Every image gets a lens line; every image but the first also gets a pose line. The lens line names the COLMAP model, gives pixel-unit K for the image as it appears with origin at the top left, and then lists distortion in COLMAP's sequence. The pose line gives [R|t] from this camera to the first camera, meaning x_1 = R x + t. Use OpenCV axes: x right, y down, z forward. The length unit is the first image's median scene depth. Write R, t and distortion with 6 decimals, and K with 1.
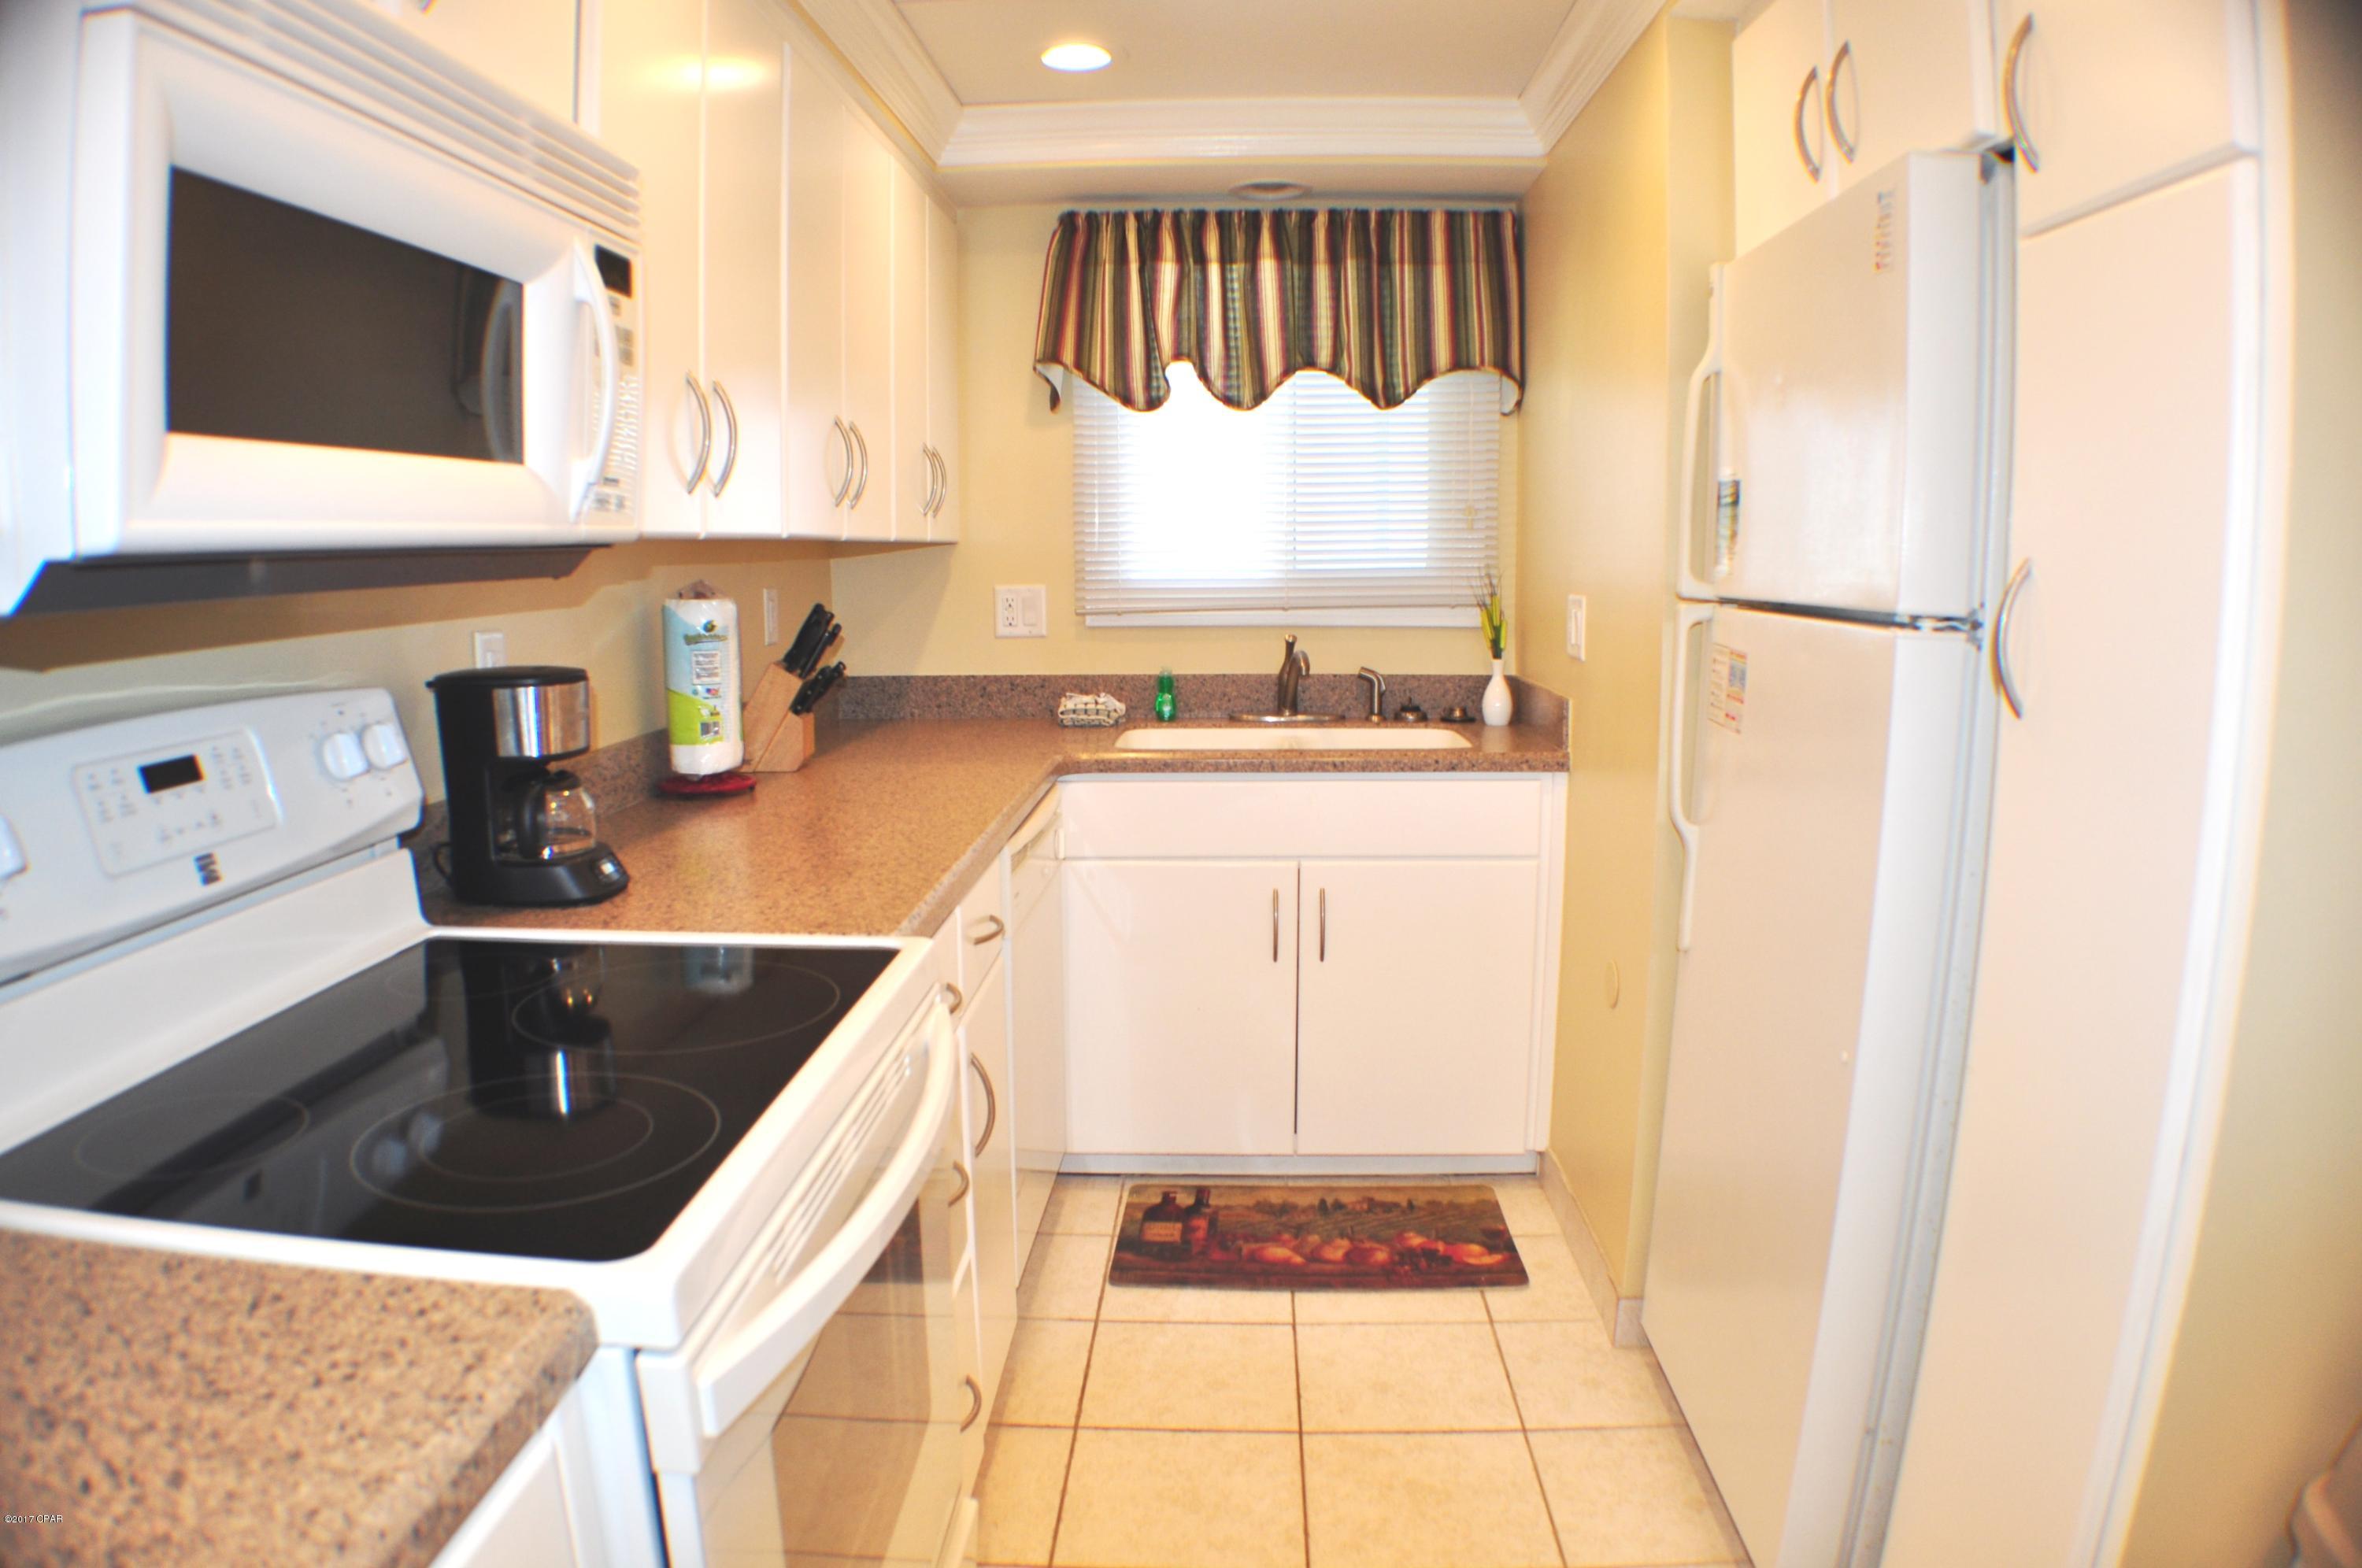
lens RADIAL K [[1506.0, 0, 1181.0], [0, 1506.0, 784.0], [0, 0, 1]] dist [-0.221861, 0.067466]
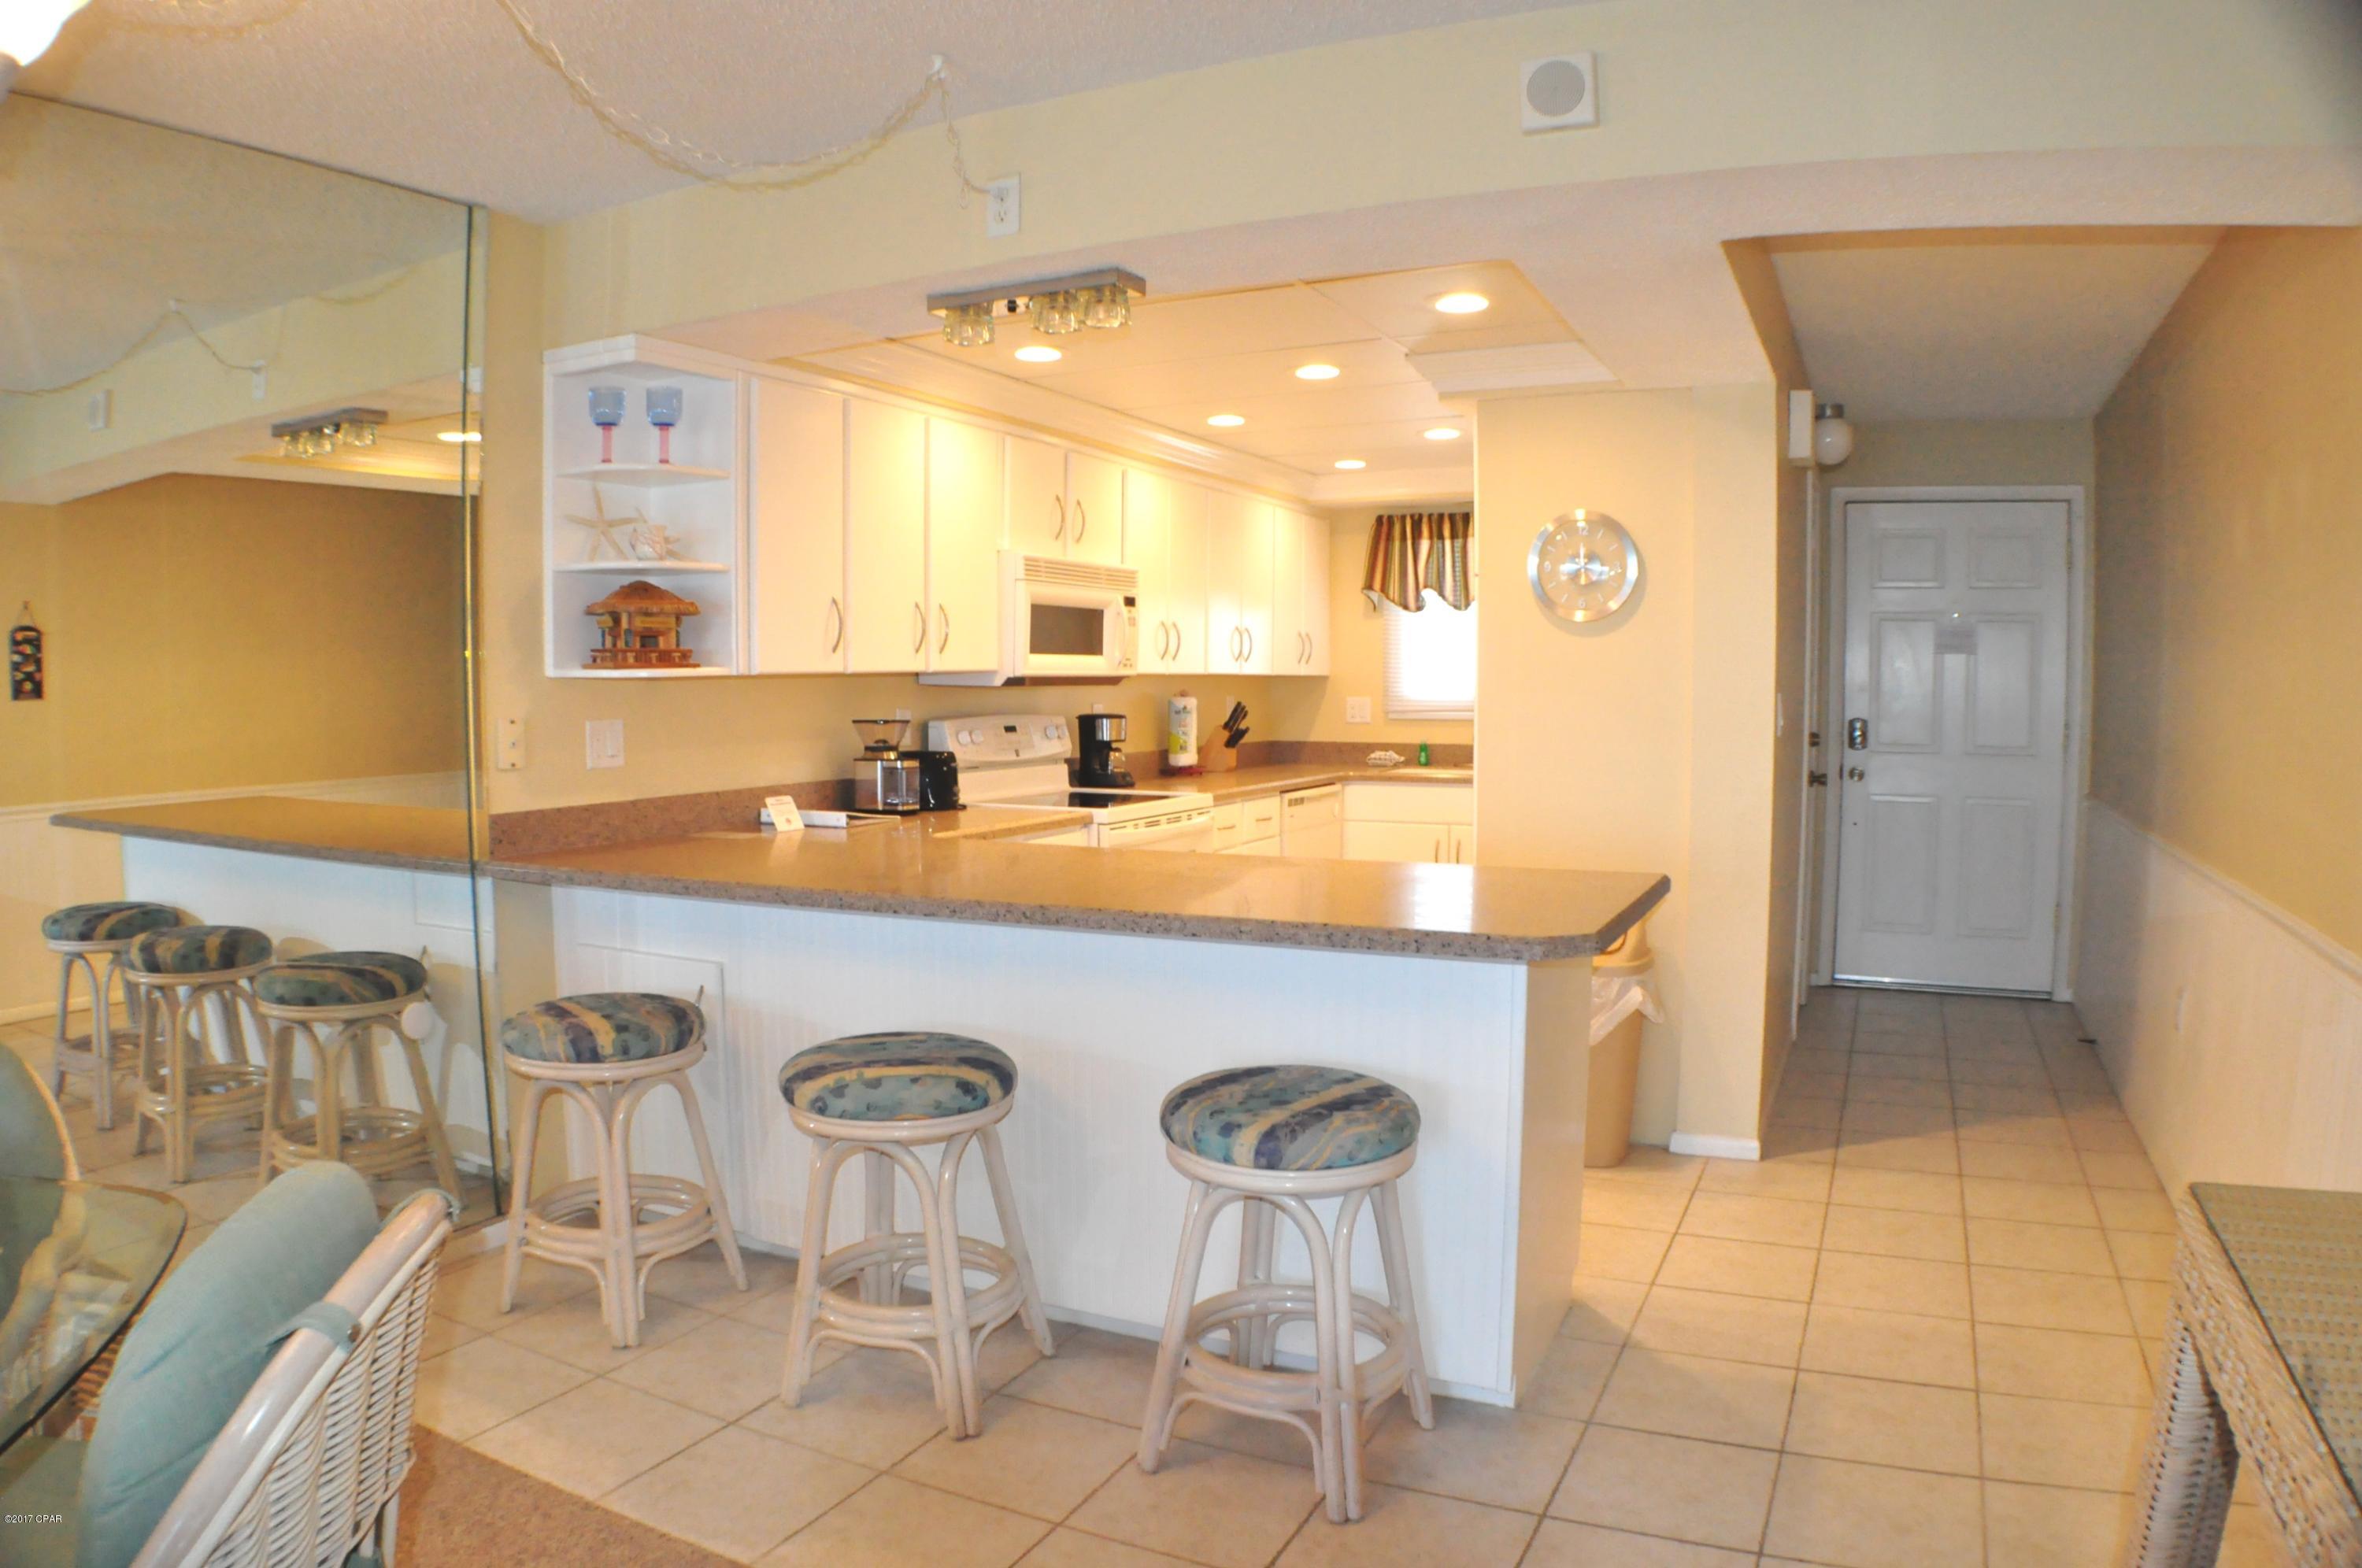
lens RADIAL K [[1506.0, 0, 1181.0], [0, 1506.0, 784.0], [0, 0, 1]] dist [-0.221861, 0.067466]
pose [[0.913272, 0.036754, -0.405689, 0.535682], [-0.070196, 0.995222, -0.067859, 0.147431], [0.401257, 0.090451, 0.911489, -0.996424]]
